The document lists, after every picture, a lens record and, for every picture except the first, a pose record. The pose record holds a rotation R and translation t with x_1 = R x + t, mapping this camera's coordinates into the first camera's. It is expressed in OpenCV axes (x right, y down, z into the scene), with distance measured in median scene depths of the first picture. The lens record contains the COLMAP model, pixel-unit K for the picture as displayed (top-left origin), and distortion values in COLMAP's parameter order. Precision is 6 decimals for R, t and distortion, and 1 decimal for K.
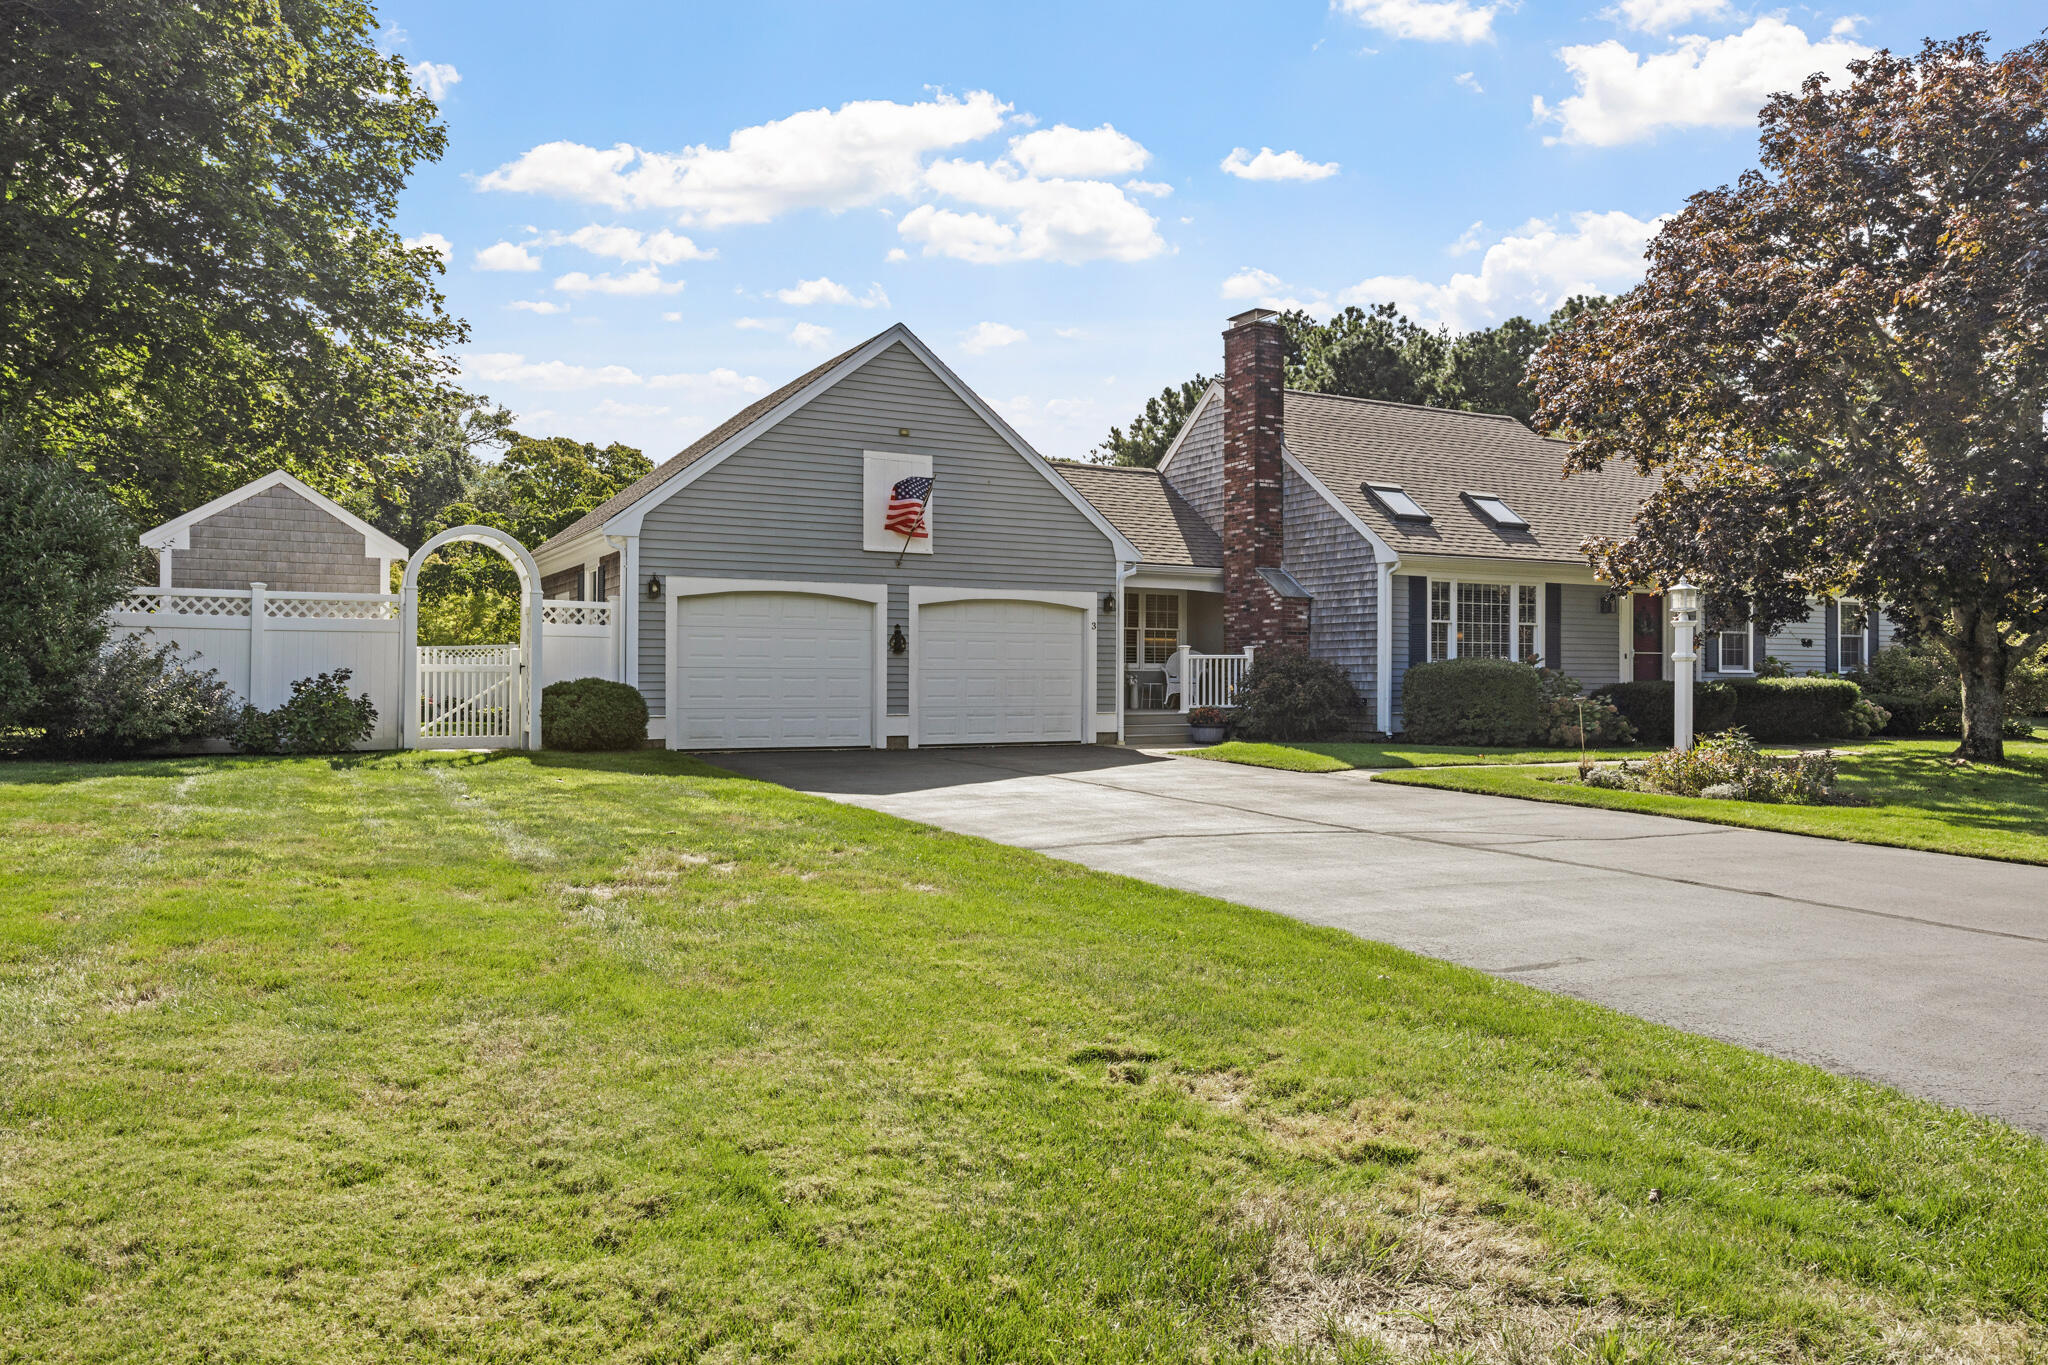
lens RADIAL K [[1471.2, 0, 1026.0], [0, 1471.2, 684.3], [0, 0, 1]] dist [-0.007957, -0.000487]
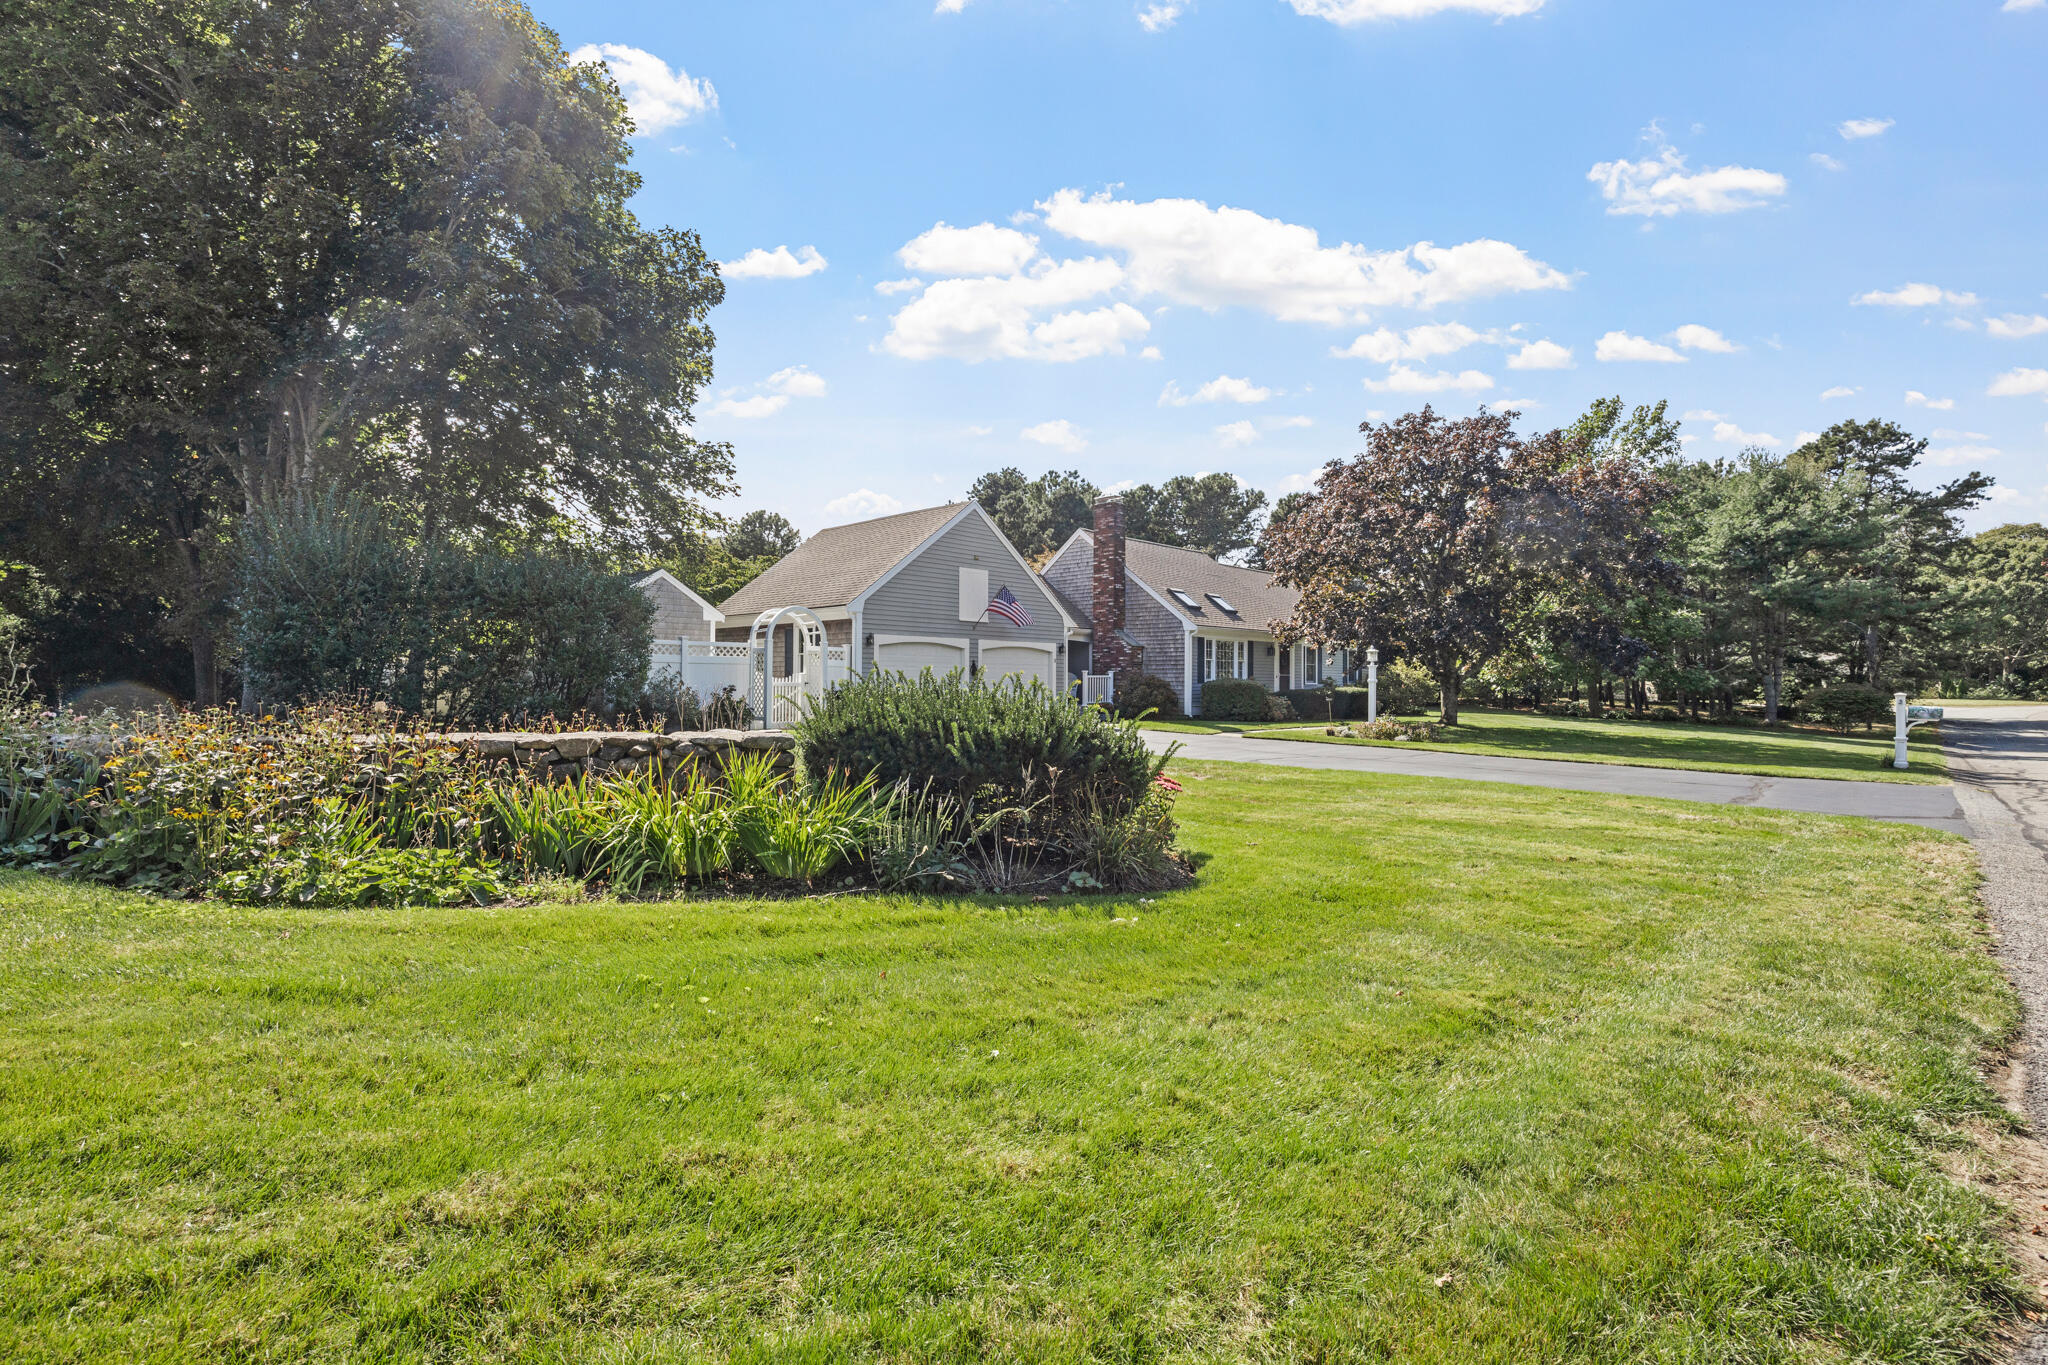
lens RADIAL K [[993.7, 0, 1022.8], [0, 993.7, 683.0], [0, 0, 1]] dist [0.000188, 0.000002]
pose [[0.947205, 0.000786, 0.320629, -0.390281], [0.000287, 0.999995, -0.003298, -0.006218], [-0.320629, 0.003216, 0.947199, -0.199384]]
